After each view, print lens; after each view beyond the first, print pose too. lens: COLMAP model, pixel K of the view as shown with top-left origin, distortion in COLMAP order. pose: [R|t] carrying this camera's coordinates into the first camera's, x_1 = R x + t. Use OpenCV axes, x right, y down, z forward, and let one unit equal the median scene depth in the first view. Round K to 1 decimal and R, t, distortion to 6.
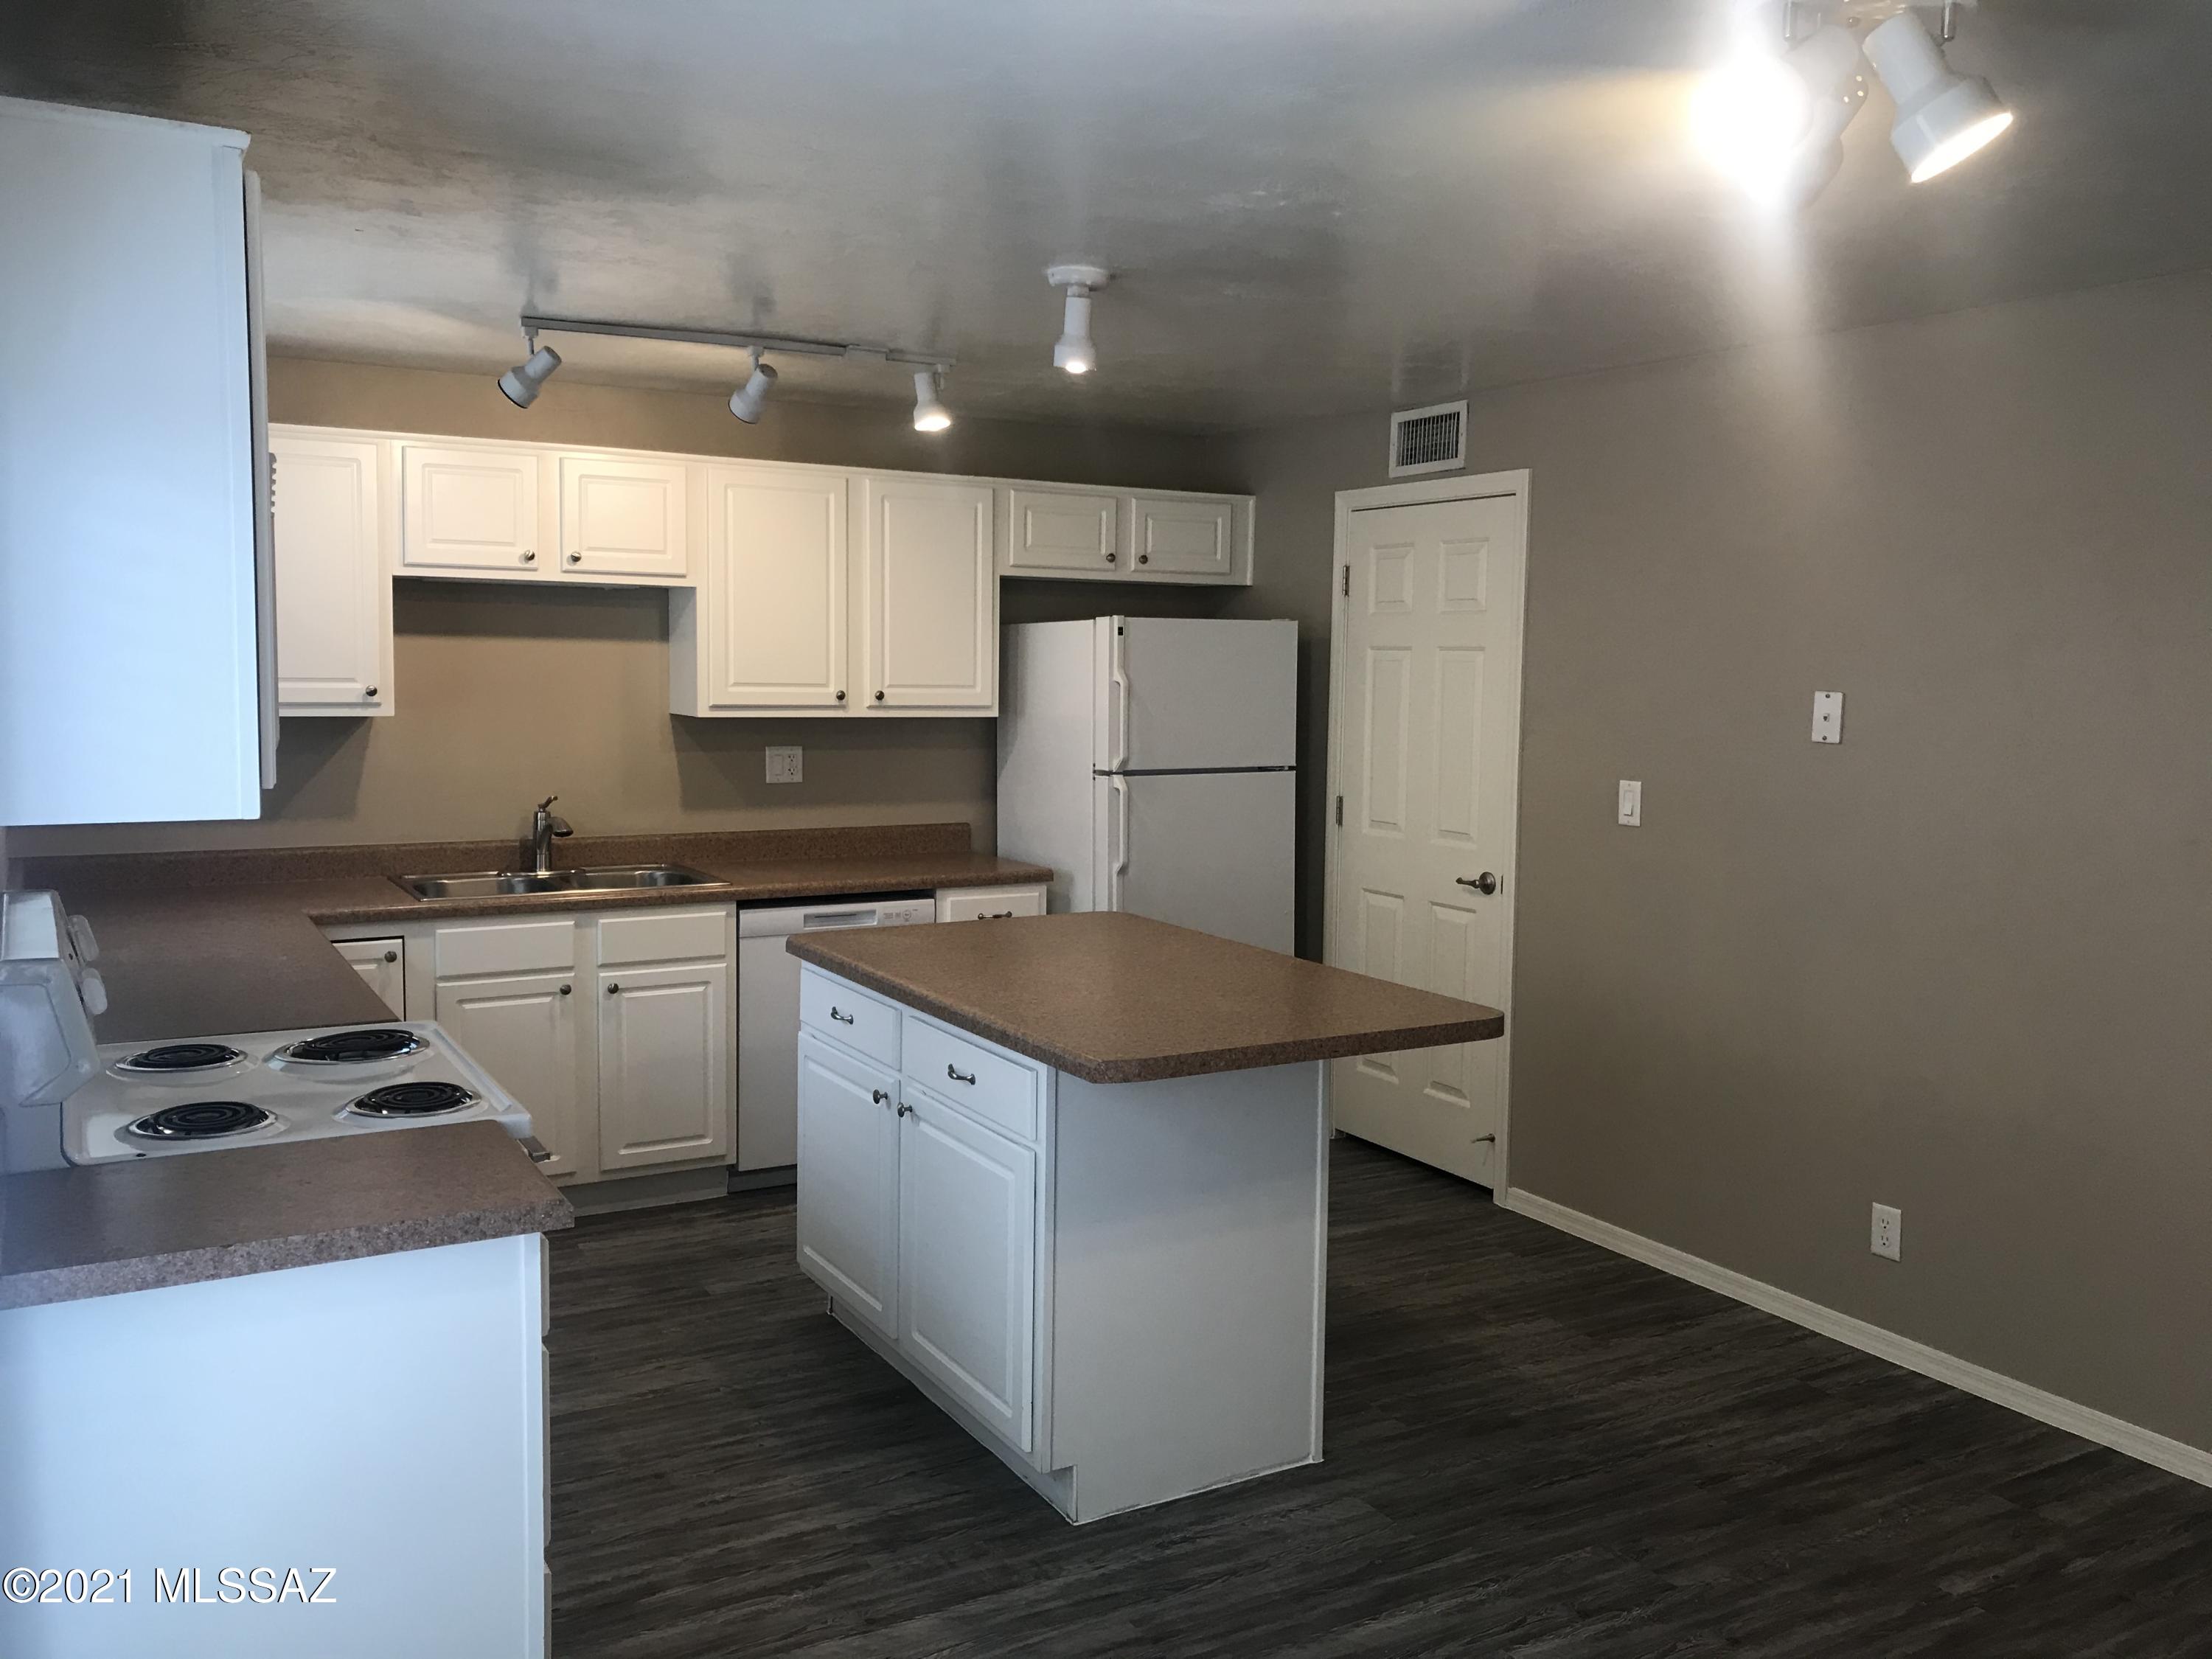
lens RADIAL K [[1797.3, 0, 1105.7], [0, 1797.3, 820.5], [0, 0, 1]] dist [0.026618, -0.016981]
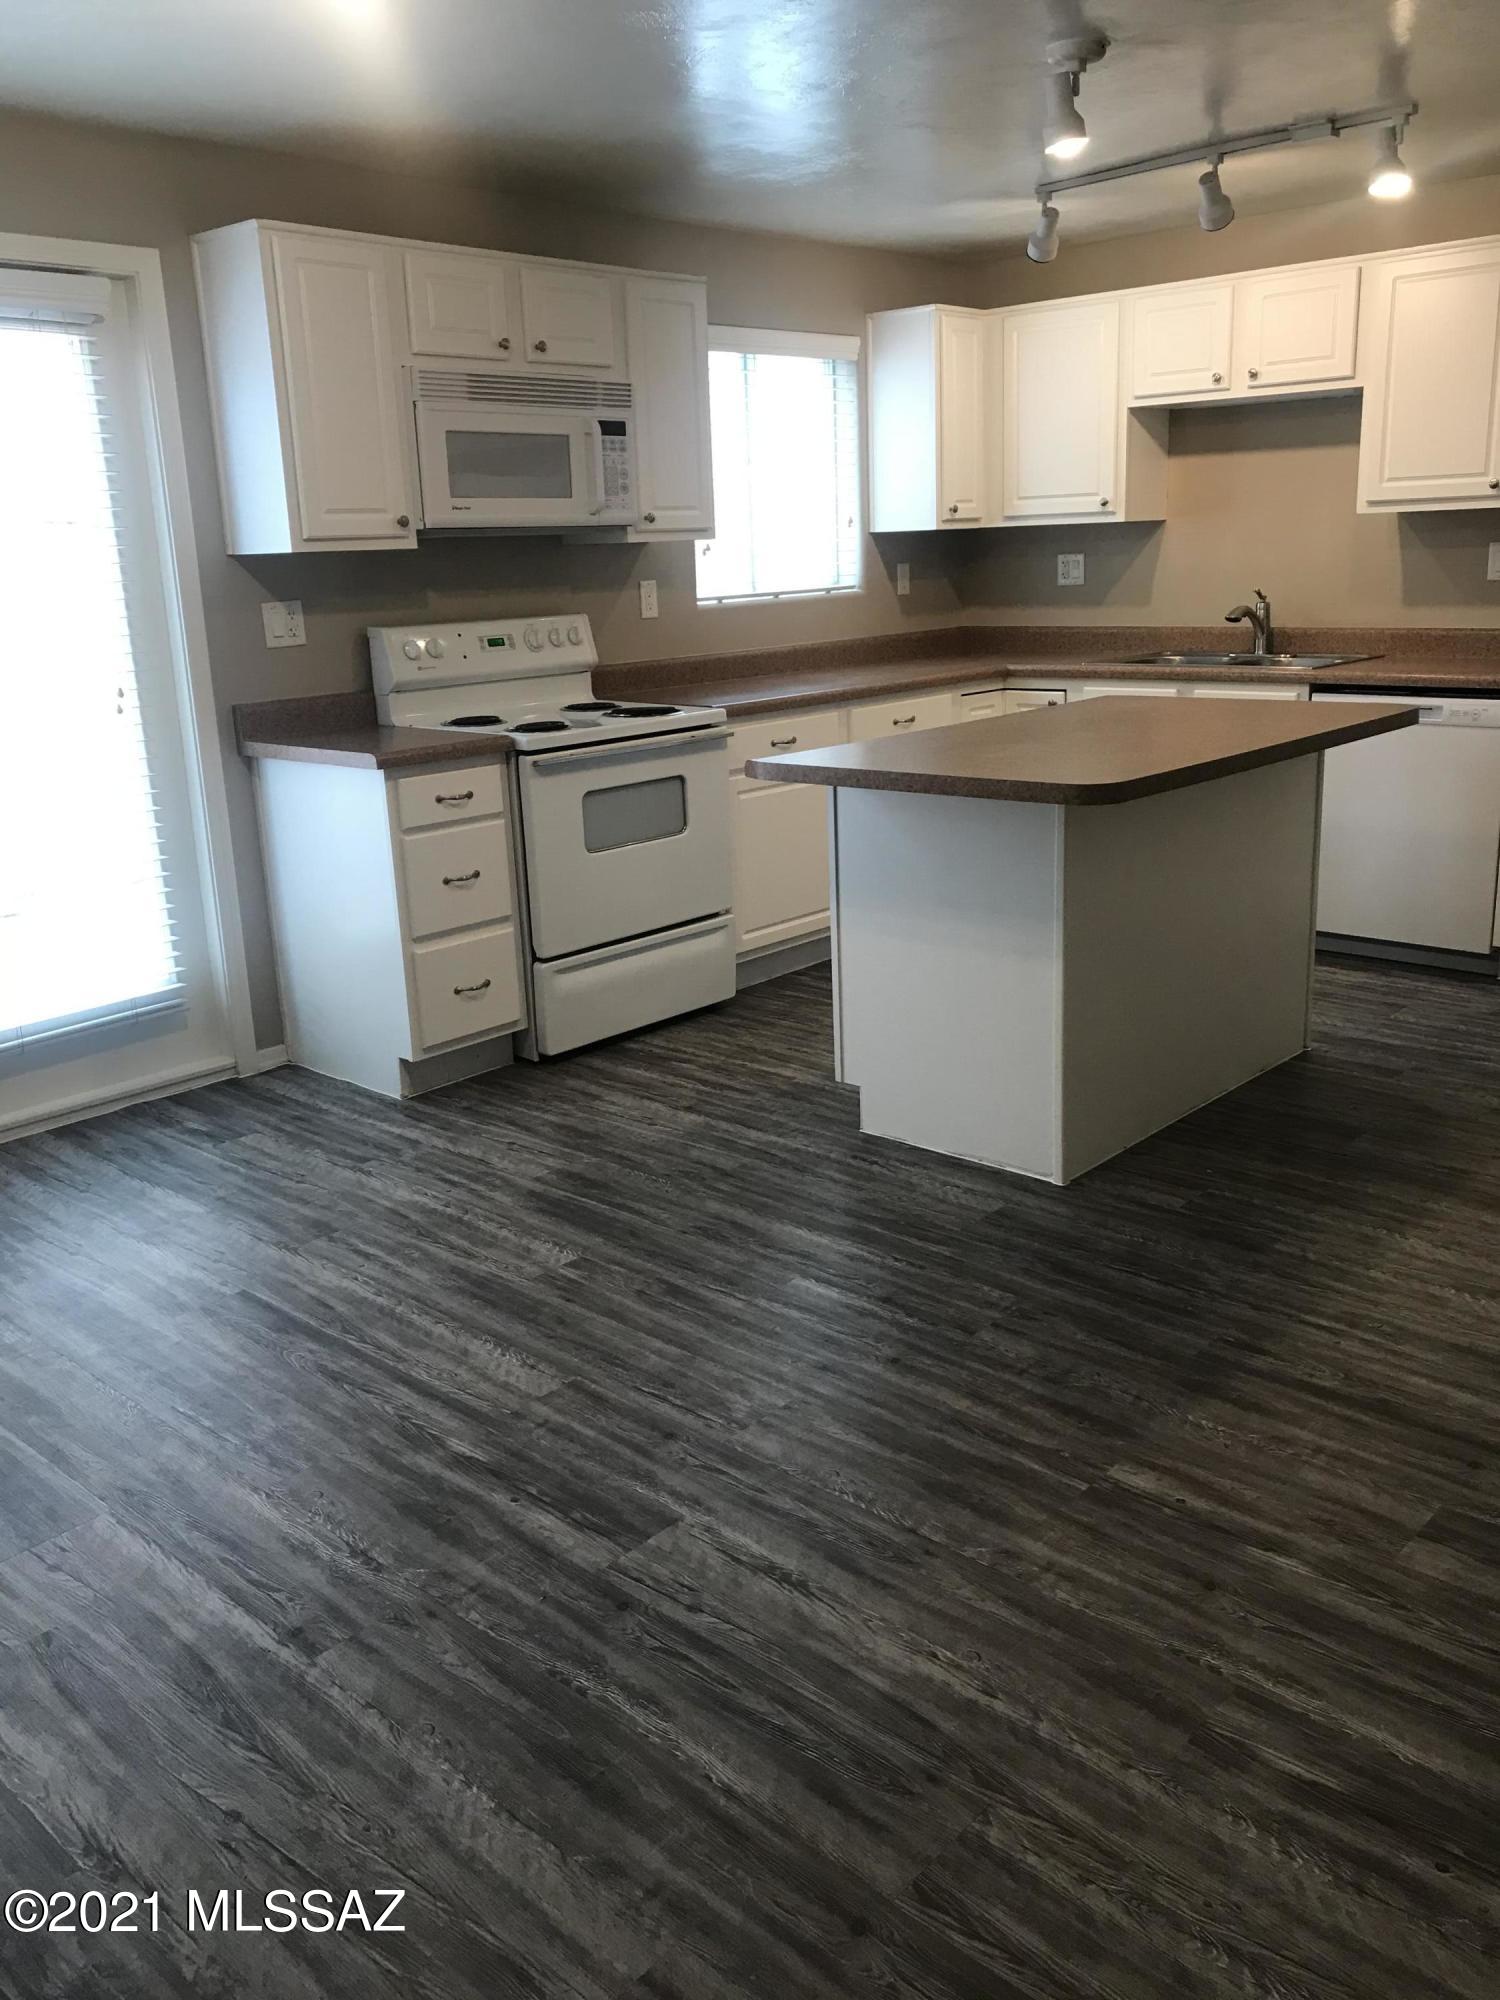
lens RADIAL K [[1625.1, 0, 757.9], [0, 1625.1, 989.4], [0, 0, 1]] dist [0.026618, -0.016981]
pose [[0.306830, 0.229039, -0.923795, 0.999001], [-0.046390, 0.973058, 0.225845, 0.024734], [0.950633, -0.026441, 0.309188, 0.547036]]
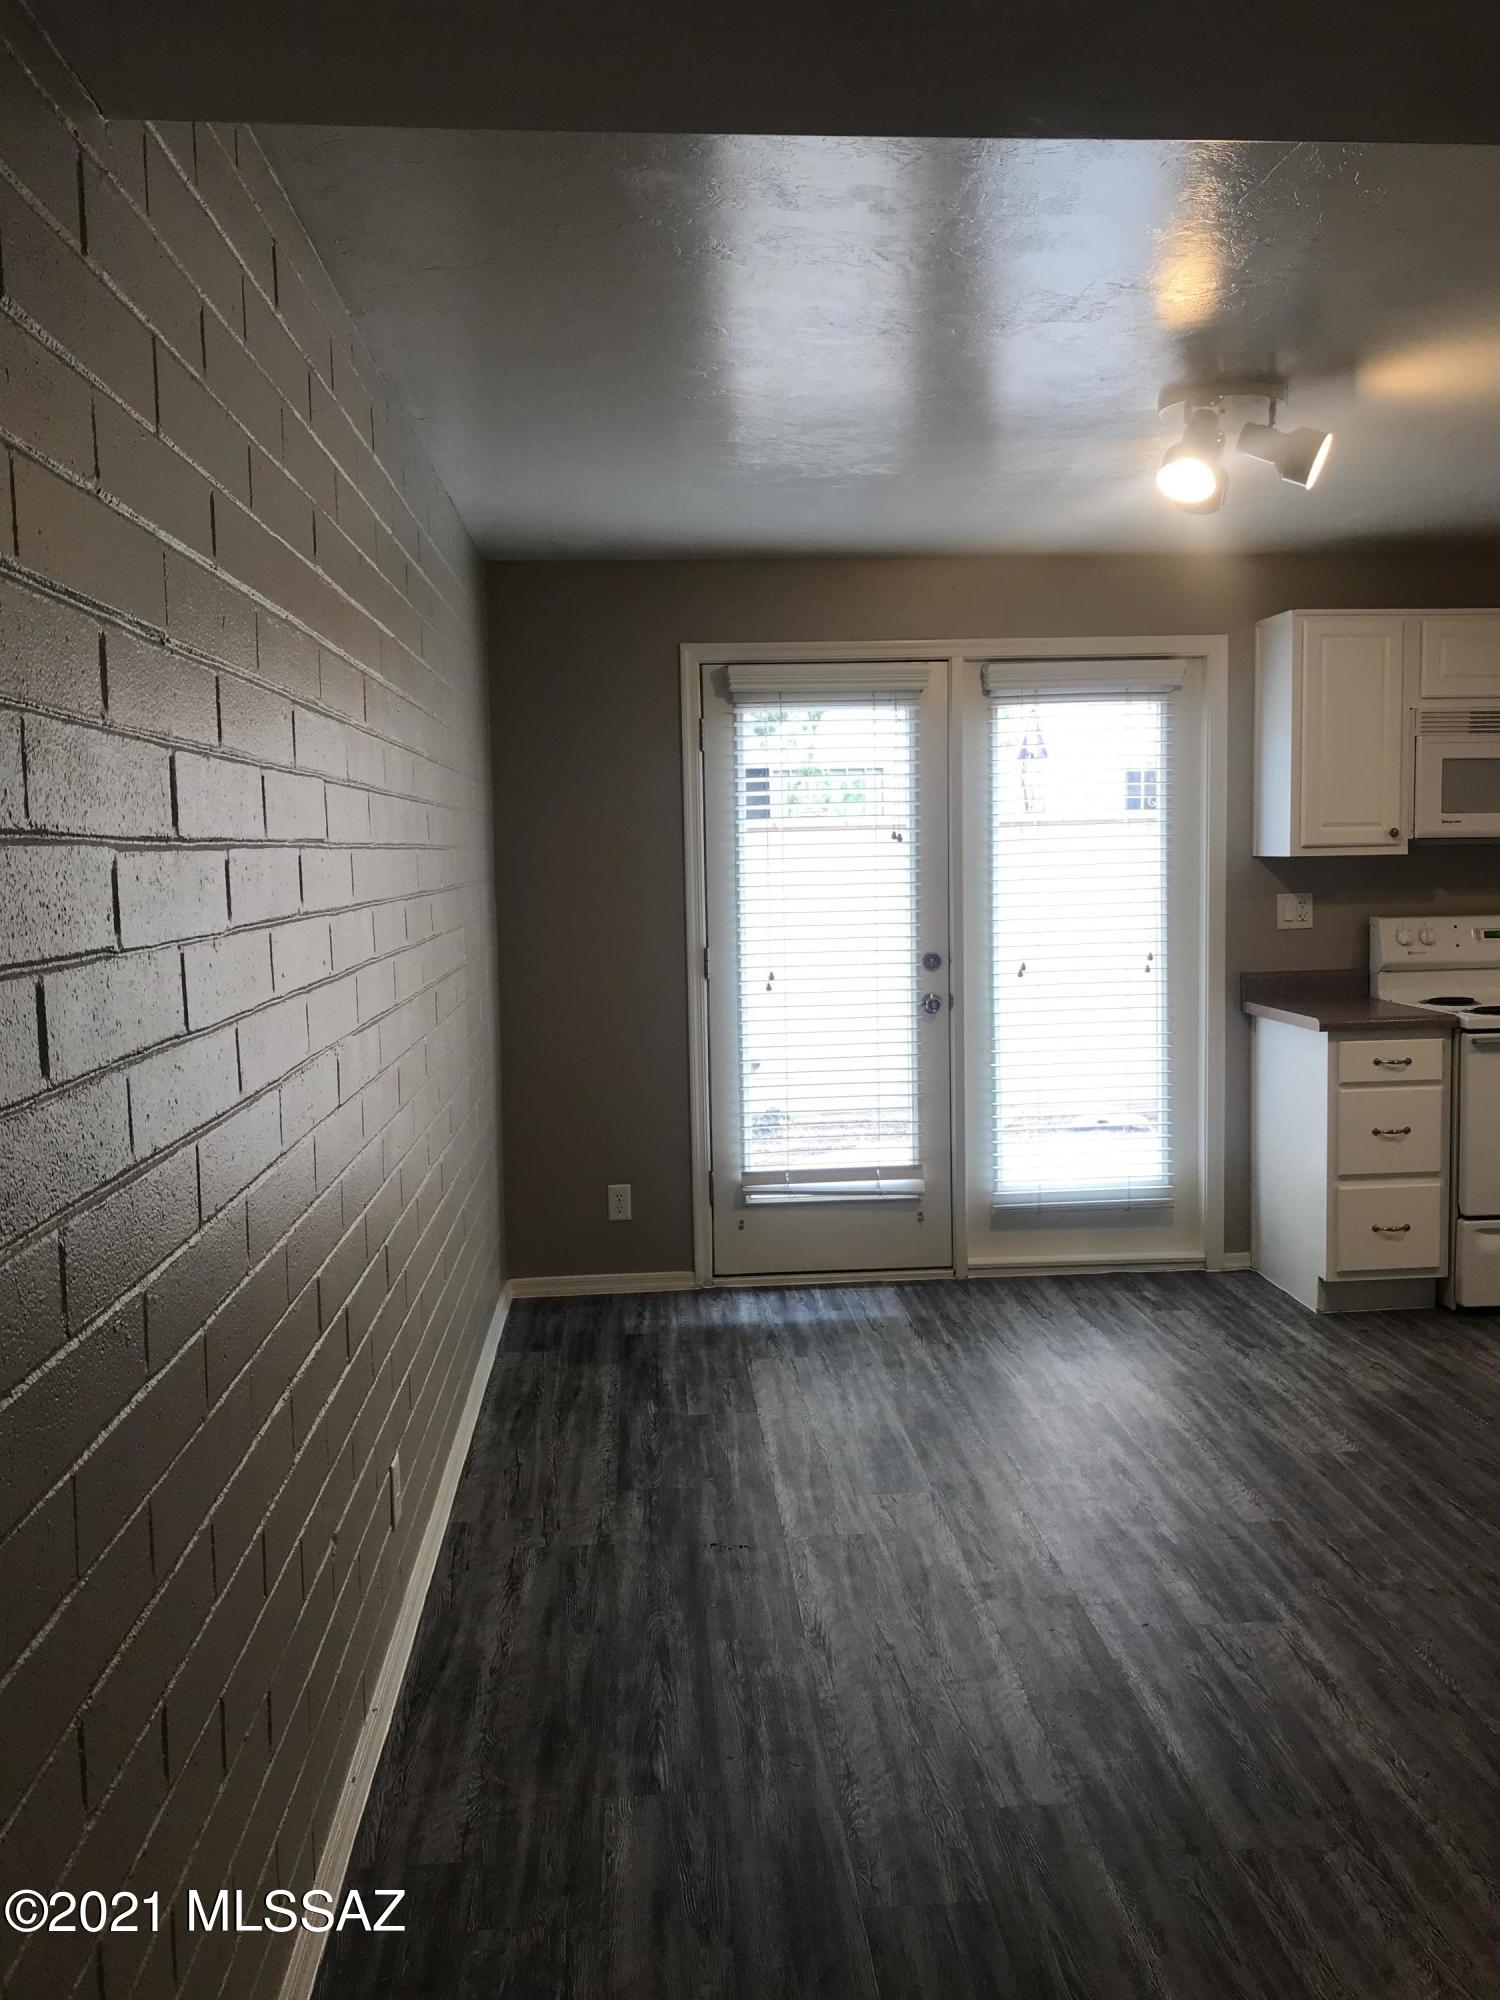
lens RADIAL K [[1625.1, 0, 757.9], [0, 1625.1, 989.4], [0, 0, 1]] dist [0.026618, -0.016981]
pose [[-0.429341, 0.071569, -0.900302, 1.290369], [-0.068943, 0.991349, 0.111685, -0.013780], [0.900507, 0.110020, -0.420692, 0.806441]]
